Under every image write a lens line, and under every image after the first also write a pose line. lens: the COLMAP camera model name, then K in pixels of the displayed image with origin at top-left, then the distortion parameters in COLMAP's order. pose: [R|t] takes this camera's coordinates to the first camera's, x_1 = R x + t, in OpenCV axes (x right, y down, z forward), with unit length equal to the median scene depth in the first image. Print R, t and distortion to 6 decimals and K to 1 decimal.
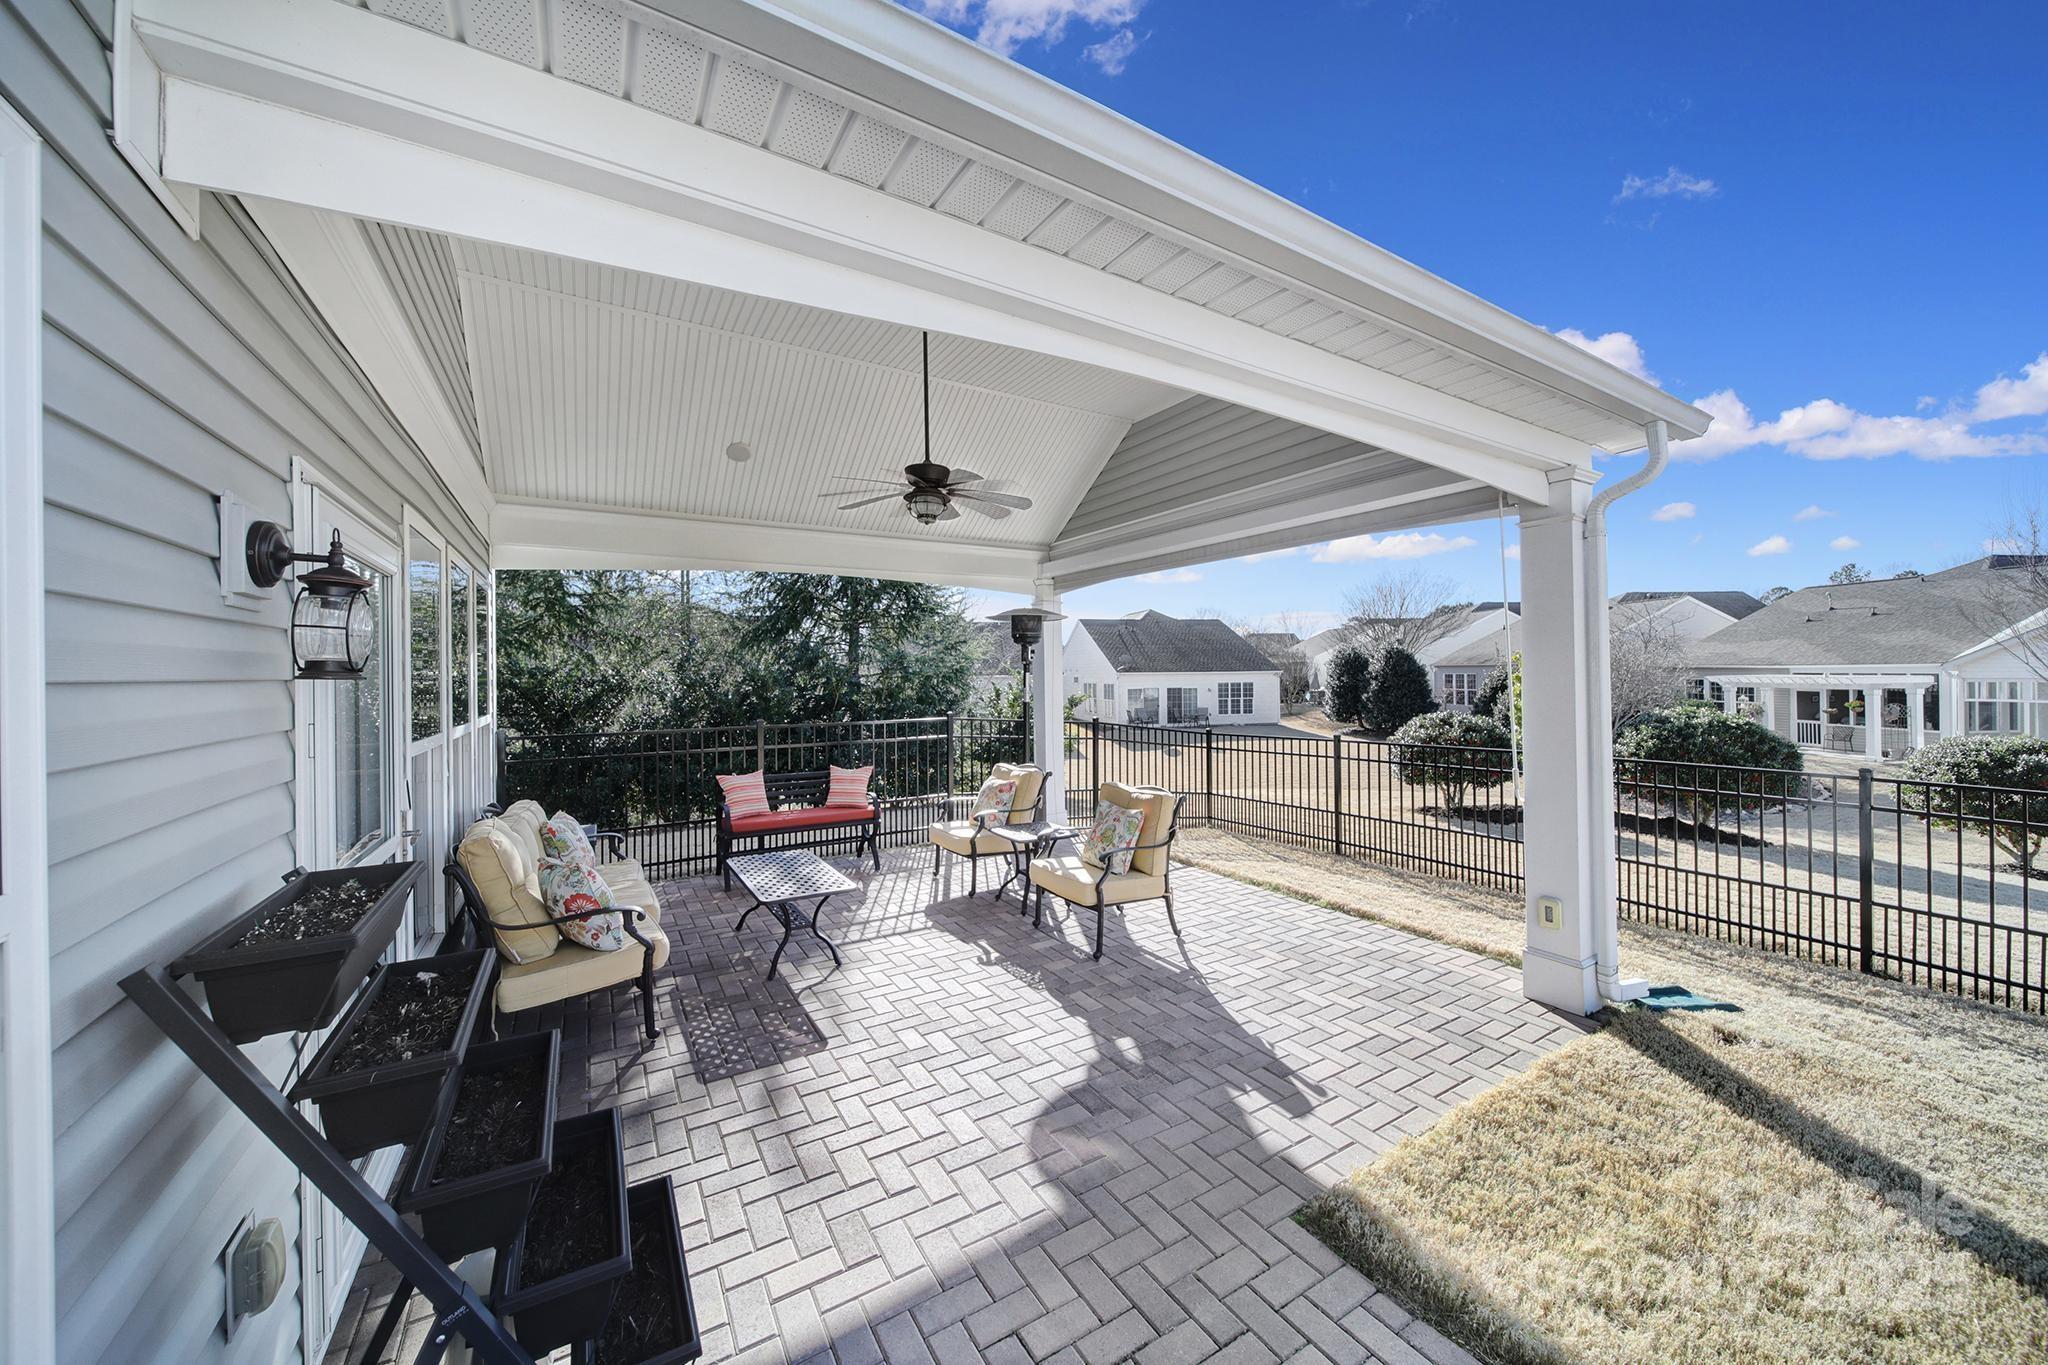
lens RADIAL K [[715.5, 0, 1021.6], [0, 715.5, 671.0], [0, 0, 1]] dist [0.000522, -0.002076]
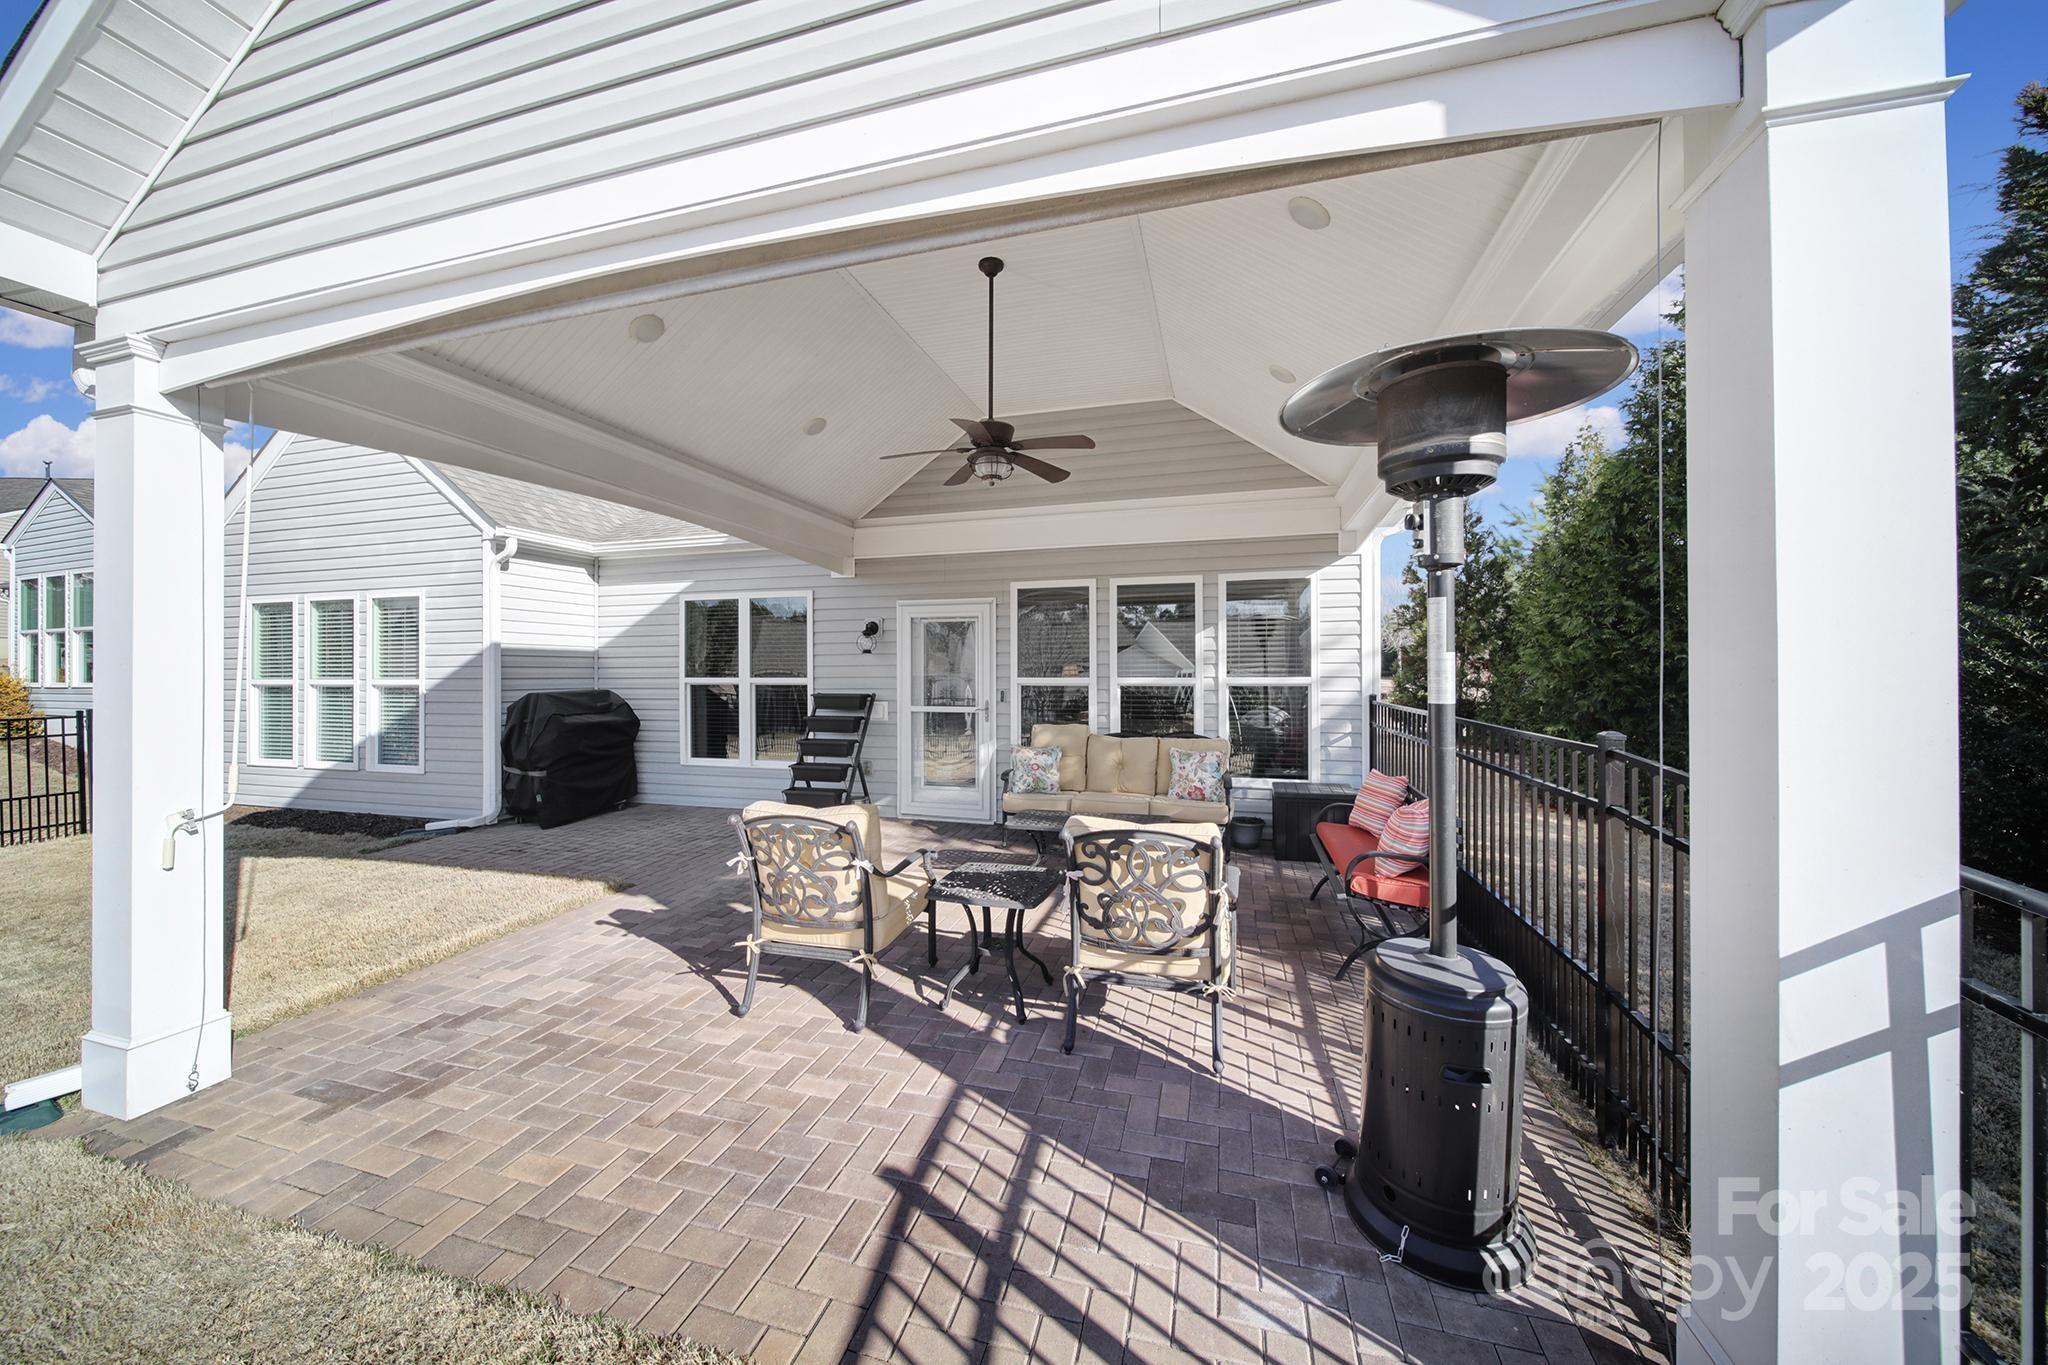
lens RADIAL K [[715.5, 0, 1021.6], [0, 715.5, 671.0], [0, 0, 1]] dist [0.000522, -0.002076]
pose [[-0.739330, 0.026493, -0.672822, 0.459331], [0.026294, 0.999599, 0.010467, 0.039394], [0.672829, -0.009953, -0.739731, 1.638552]]
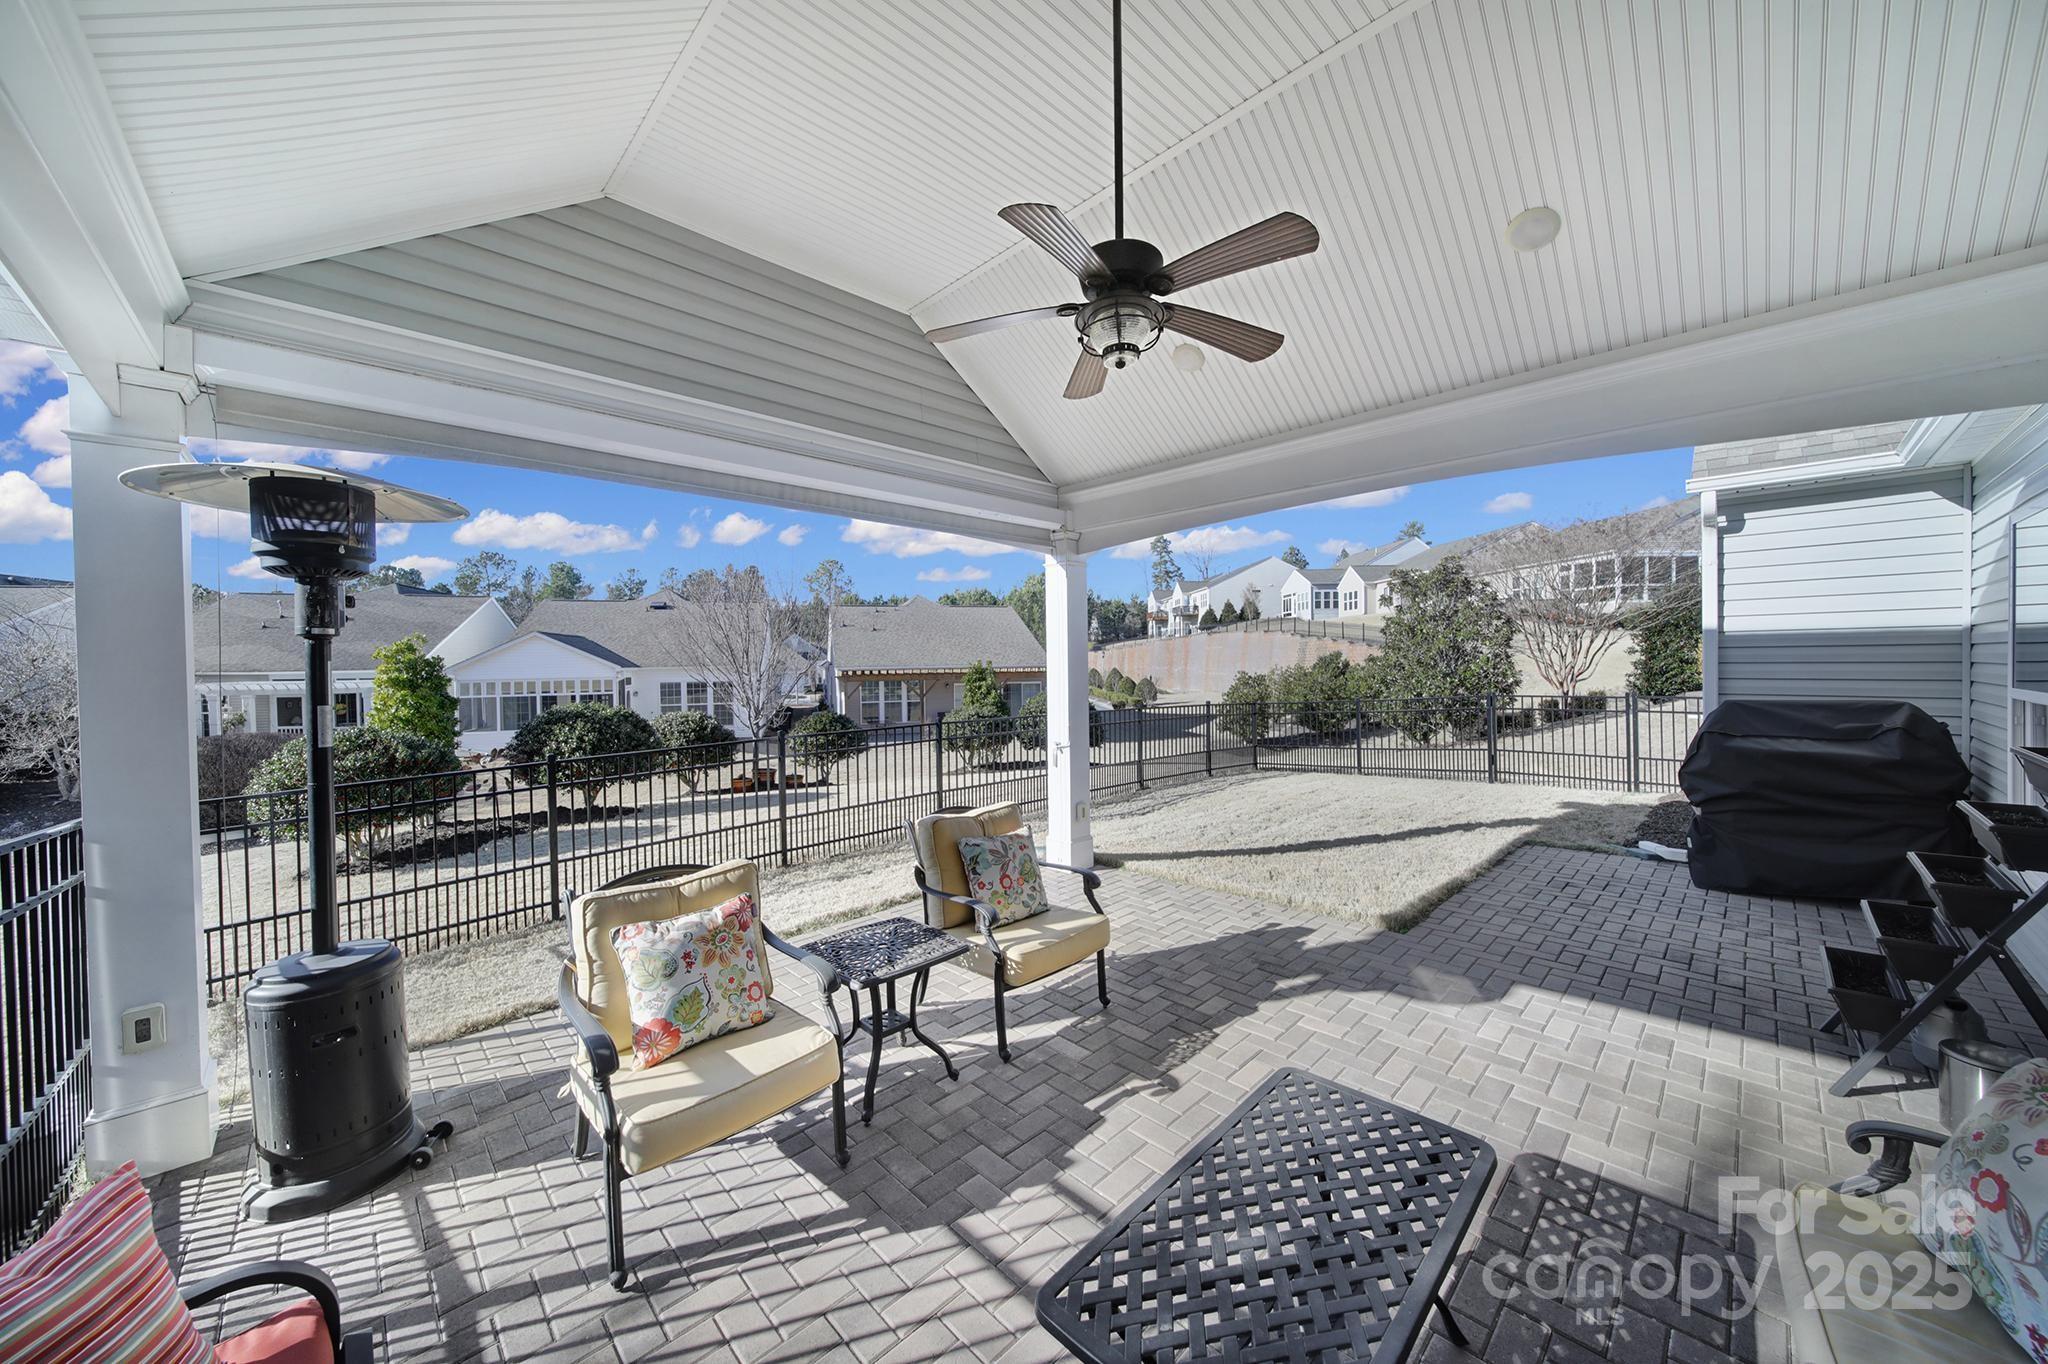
lens RADIAL K [[715.5, 0, 1021.6], [0, 715.5, 670.5], [0, 0, 1]] dist [0.000522, -0.002076]
pose [[-0.218150, 0.002407, 0.975912, -0.590752], [0.012668, 0.999920, 0.000365, 0.017225], [-0.975833, 0.012442, -0.218163, 1.124955]]
